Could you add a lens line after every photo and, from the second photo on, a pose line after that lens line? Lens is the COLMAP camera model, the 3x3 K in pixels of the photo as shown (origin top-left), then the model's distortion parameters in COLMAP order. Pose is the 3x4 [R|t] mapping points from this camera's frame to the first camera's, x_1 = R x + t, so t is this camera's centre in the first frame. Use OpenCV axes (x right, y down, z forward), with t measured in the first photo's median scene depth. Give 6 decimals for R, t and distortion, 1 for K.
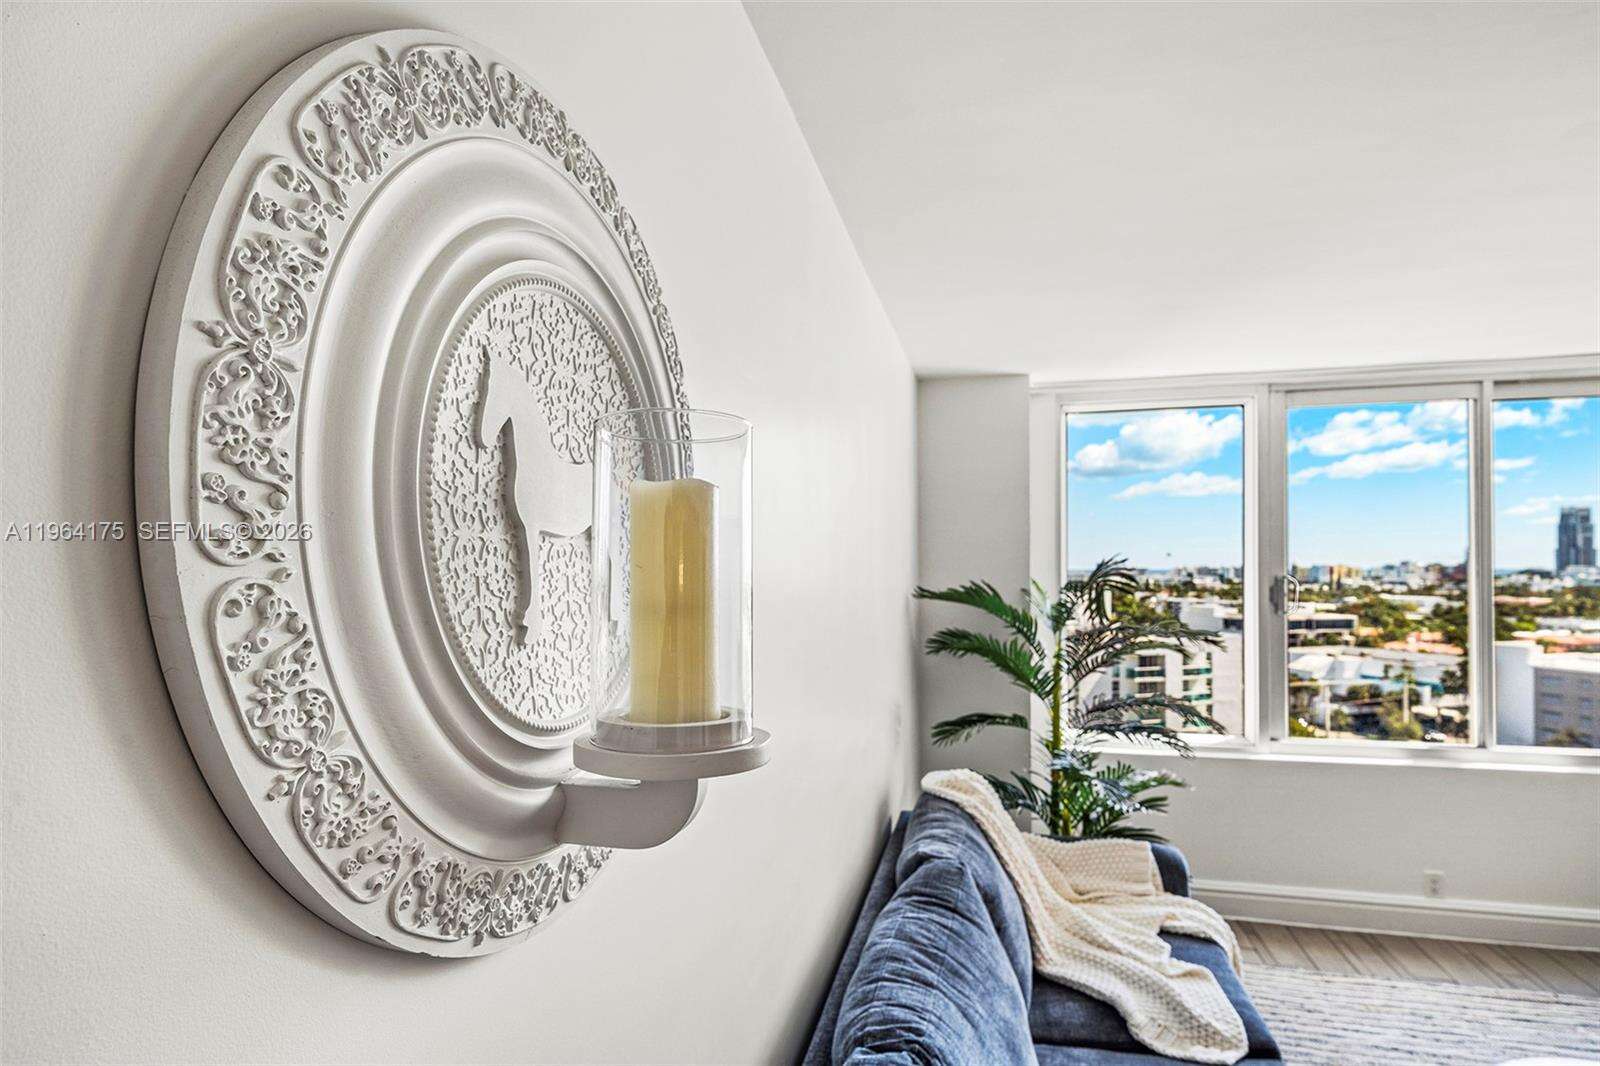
lens RADIAL K [[855.5, 0, 791.7], [0, 855.5, 564.2], [0, 0, 1]] dist [0.002686, 0.000406]
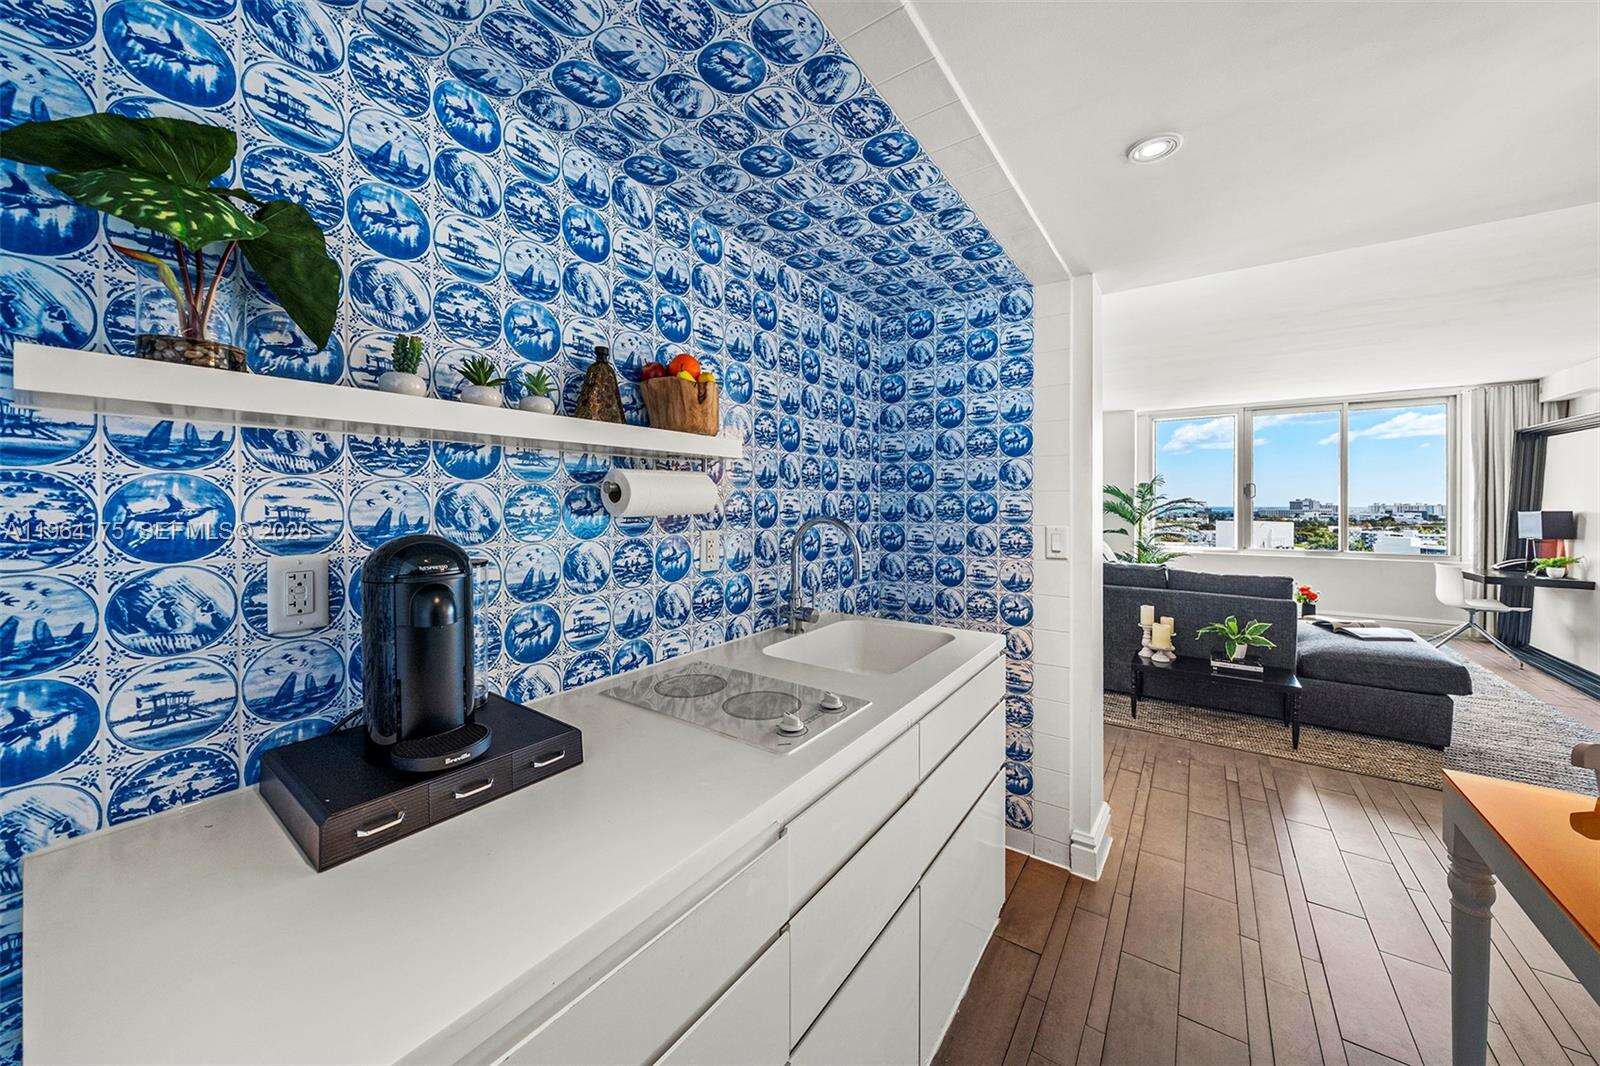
lens RADIAL K [[561.0, 0, 807.2], [0, 561.0, 510.4], [0, 0, 1]] dist [-0.001698, -0.000180]
pose [[0.932396, 0.008065, -0.361349, -0.053632], [-0.002355, 0.999865, 0.016239, 0.077547], [0.361432, -0.014290, 0.932289, -1.152795]]
